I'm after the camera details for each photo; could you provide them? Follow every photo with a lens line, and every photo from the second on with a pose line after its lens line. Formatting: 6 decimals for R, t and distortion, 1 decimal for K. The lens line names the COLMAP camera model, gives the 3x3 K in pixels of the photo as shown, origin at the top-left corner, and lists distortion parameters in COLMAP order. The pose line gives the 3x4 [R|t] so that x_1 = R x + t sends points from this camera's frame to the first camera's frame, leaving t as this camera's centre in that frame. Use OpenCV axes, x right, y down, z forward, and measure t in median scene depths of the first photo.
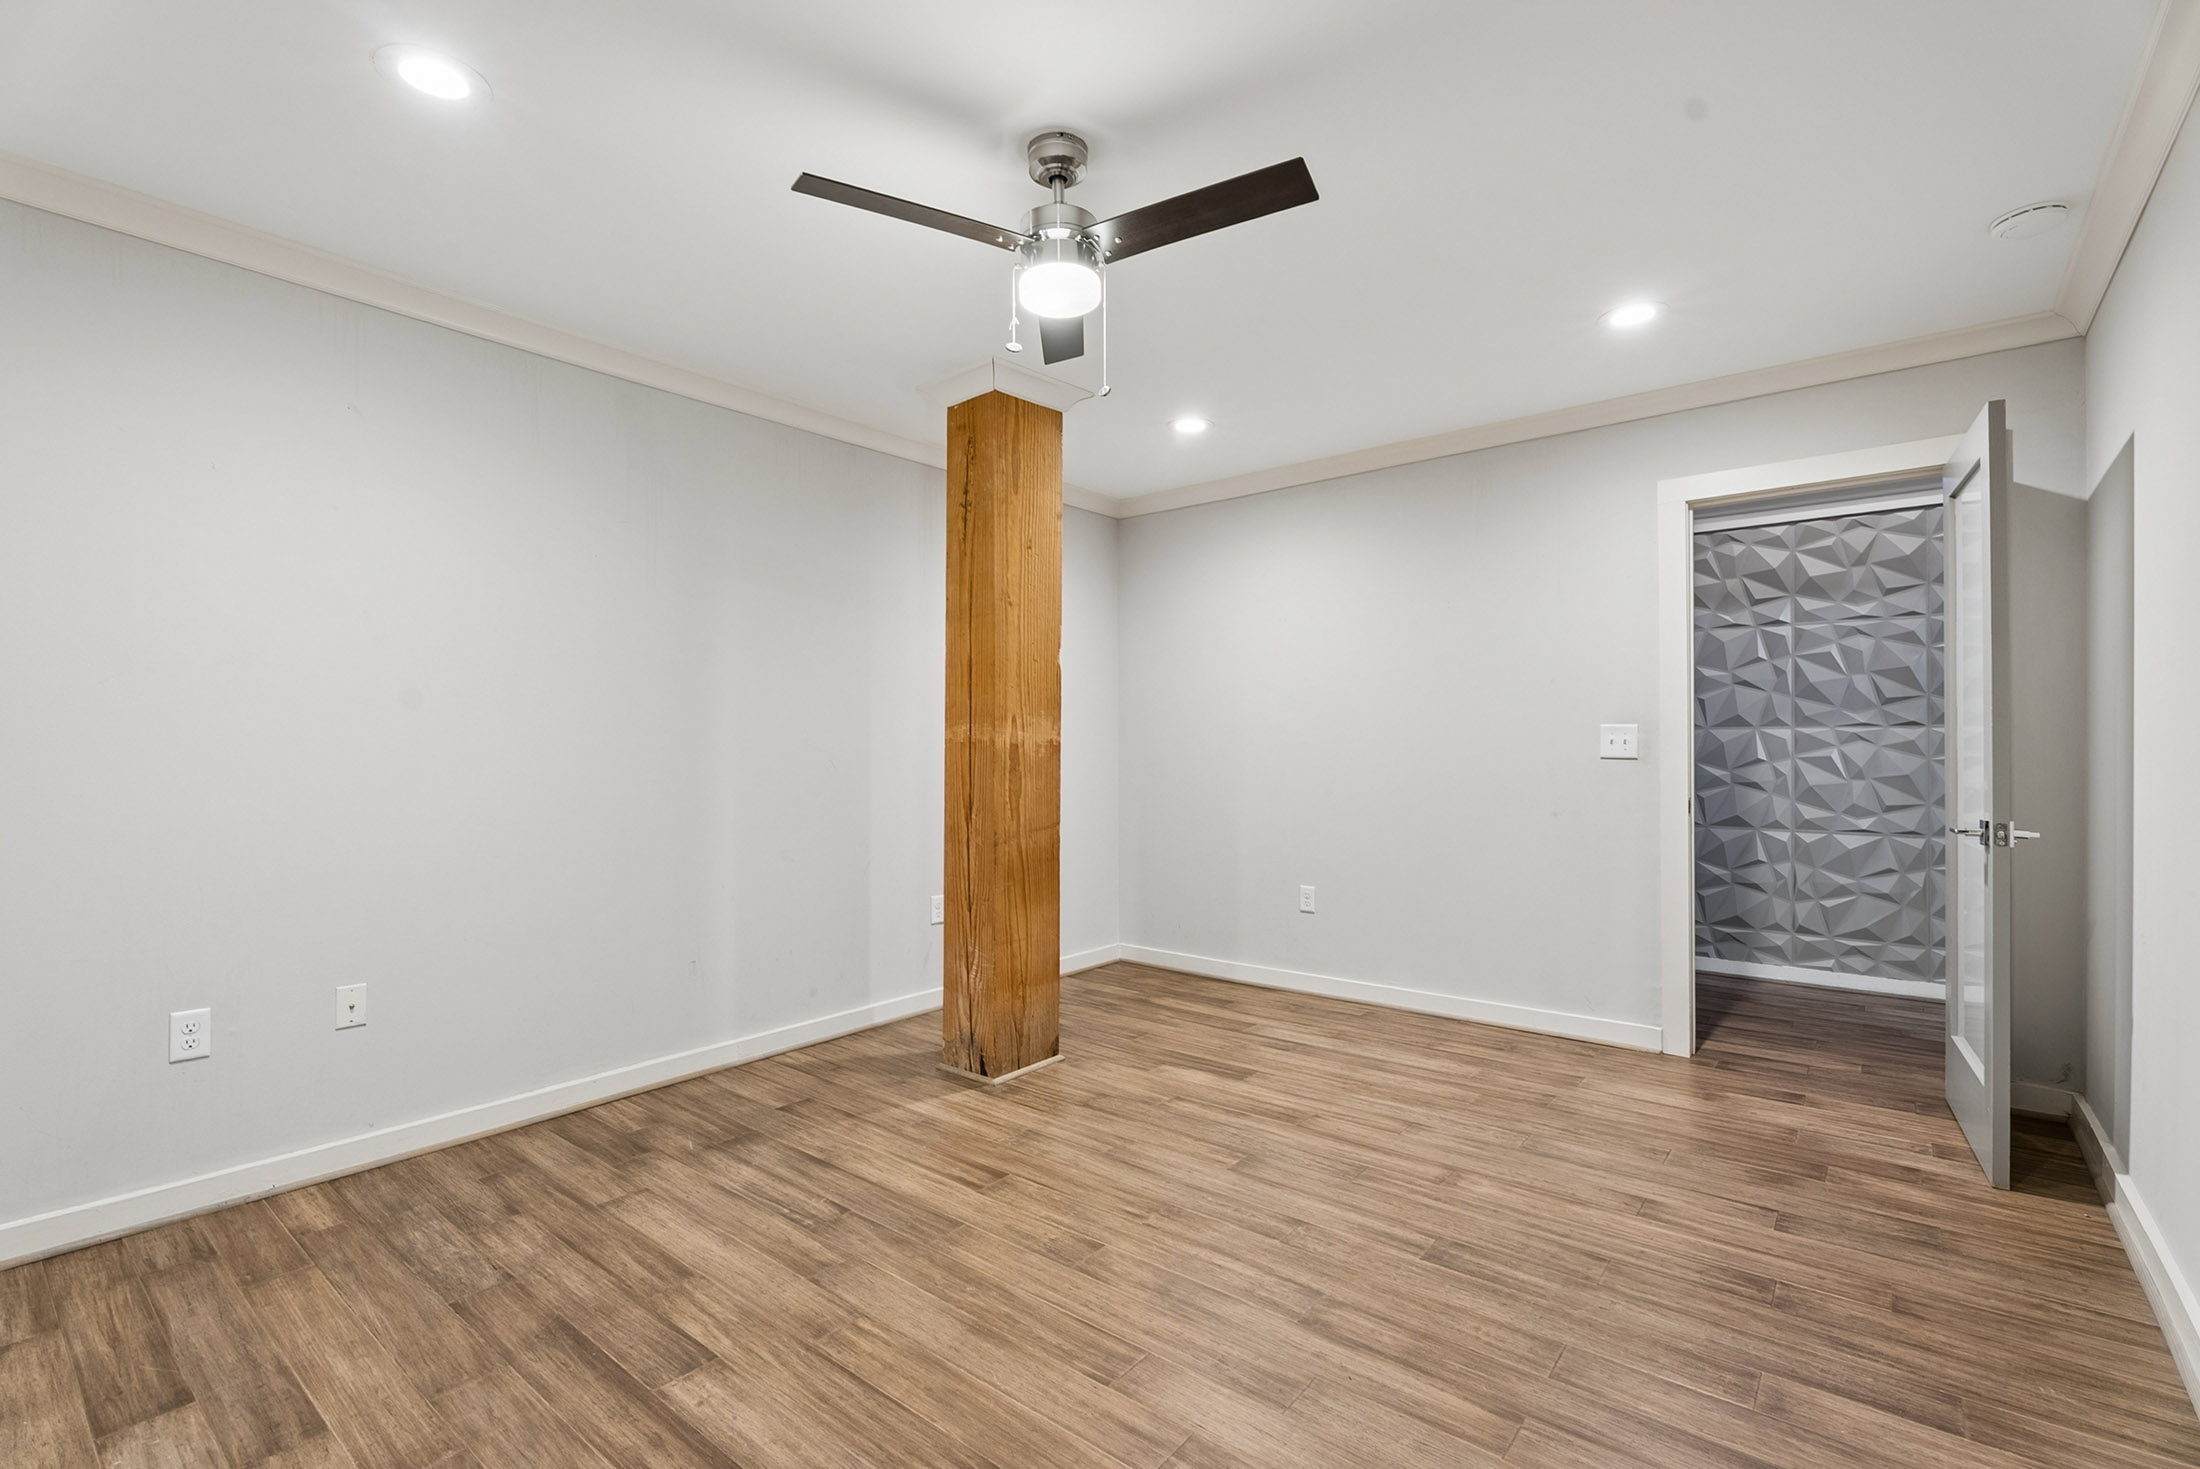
lens RADIAL K [[996.3, 0, 1099.8], [0, 996.3, 733.3], [0, 0, 1]] dist [-0.000817, 0.001568]
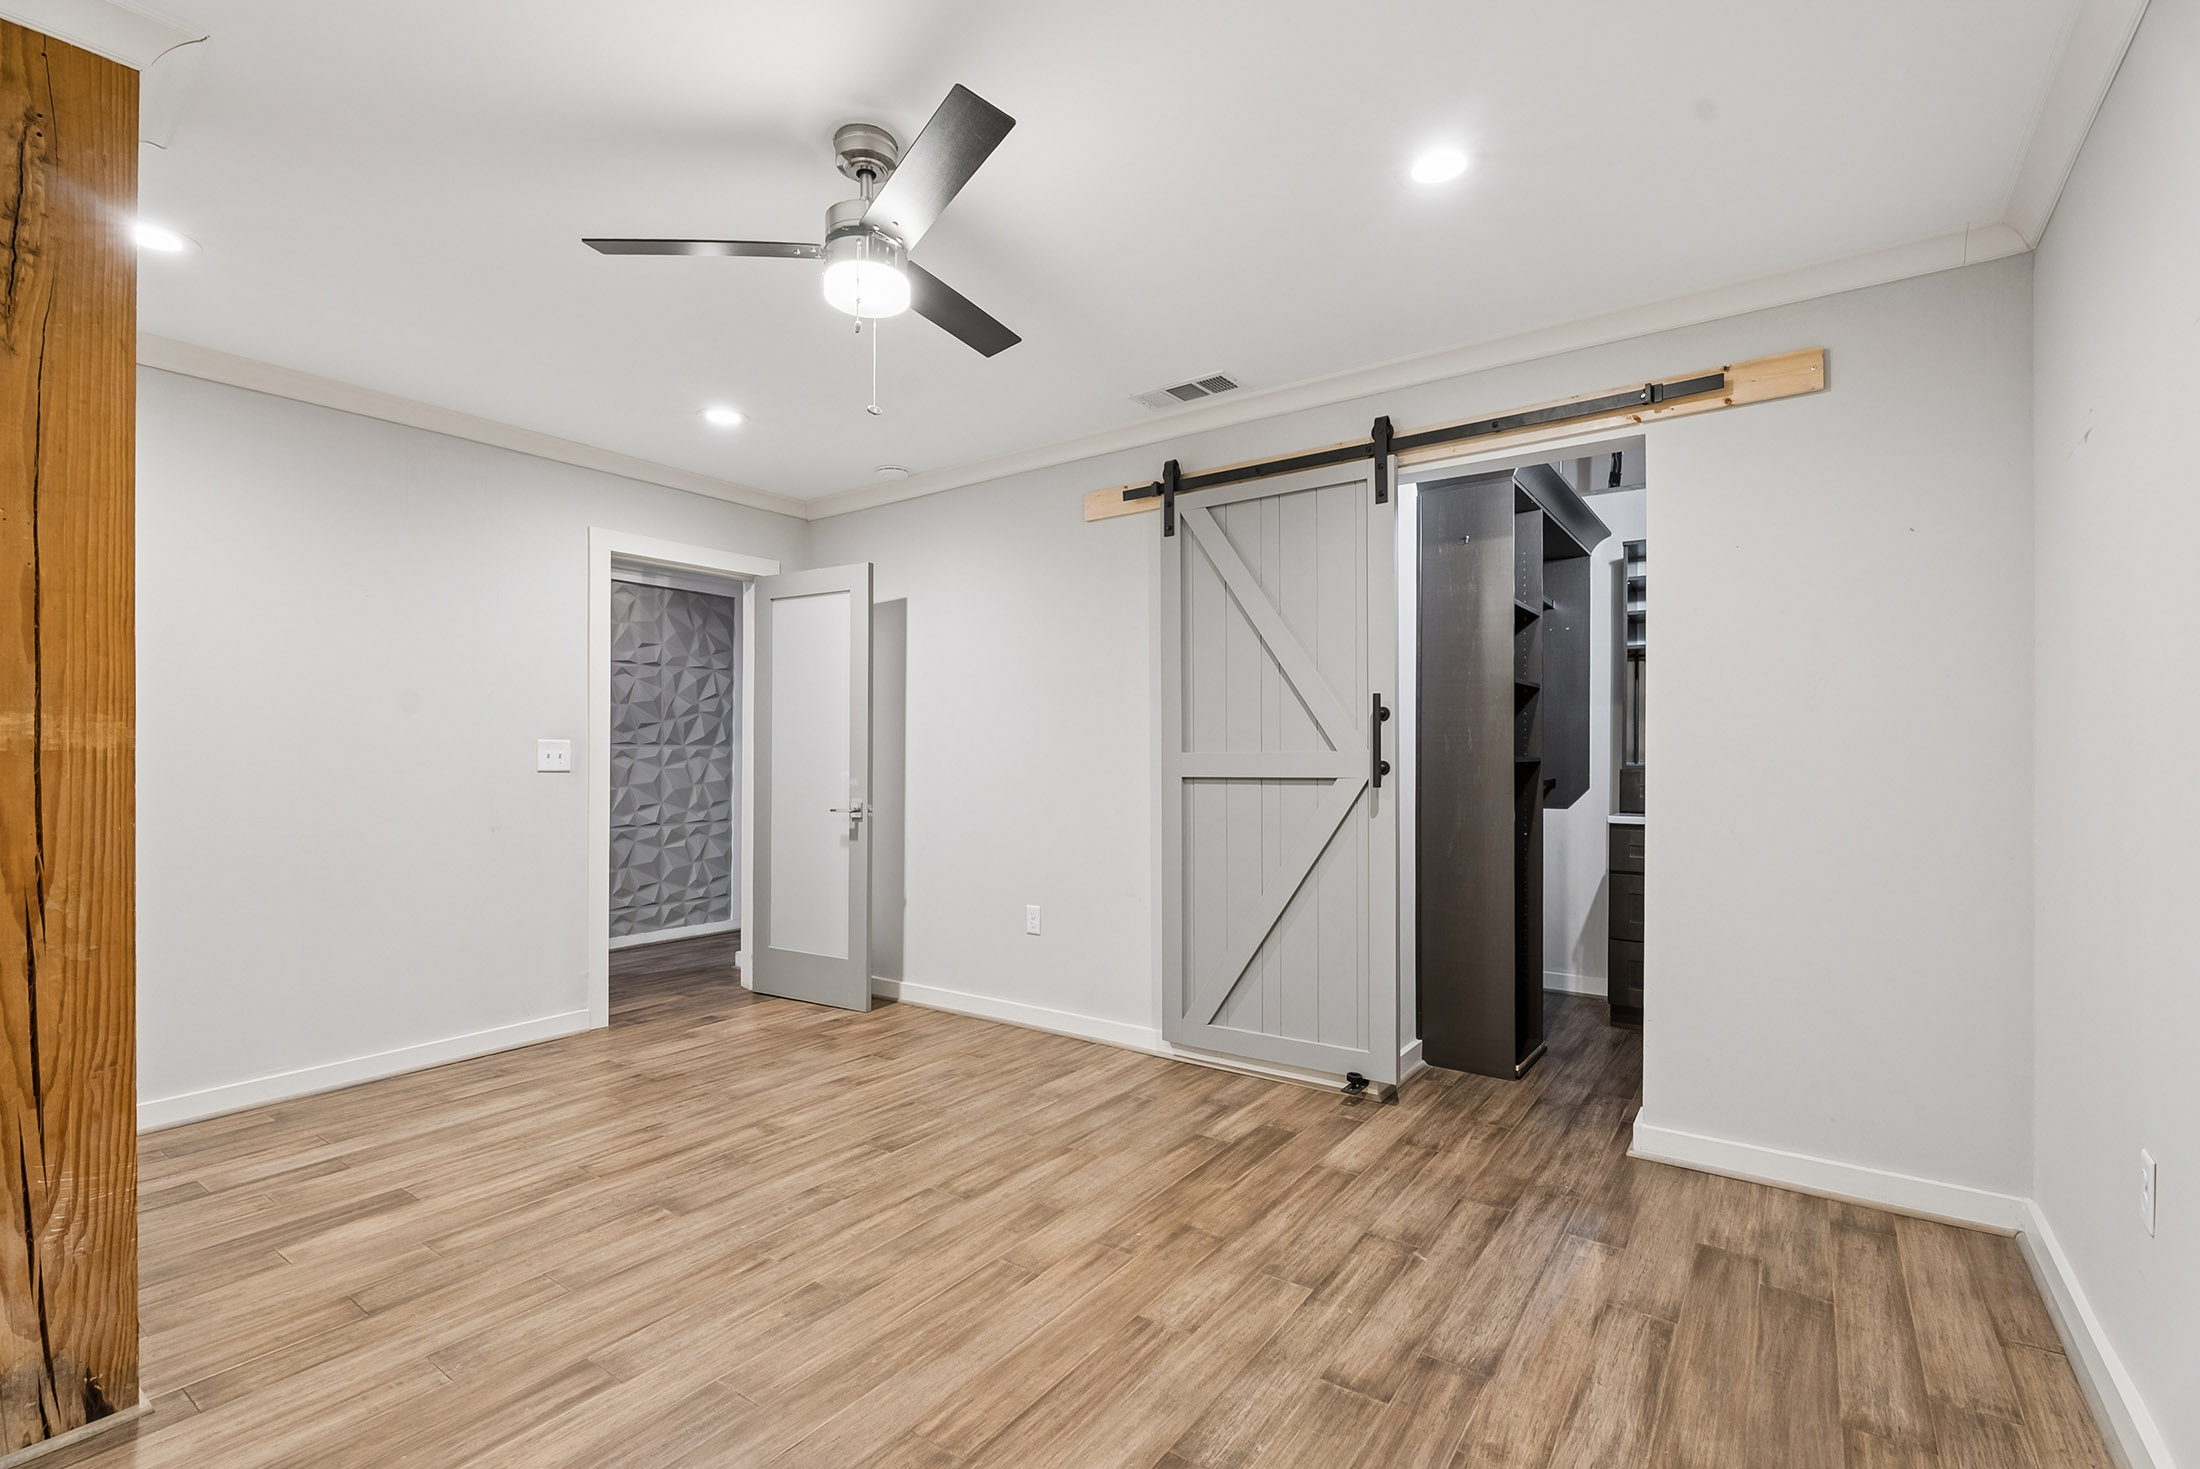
lens RADIAL K [[996.3, 0, 1100.5], [0, 996.3, 745.4], [0, 0, 1]] dist [-0.000817, 0.001568]
pose [[-0.073996, 0.014673, 0.997151, -0.727212], [-0.010812, 0.999821, -0.015515, 0.009048], [-0.997200, -0.011930, -0.073824, 0.599657]]
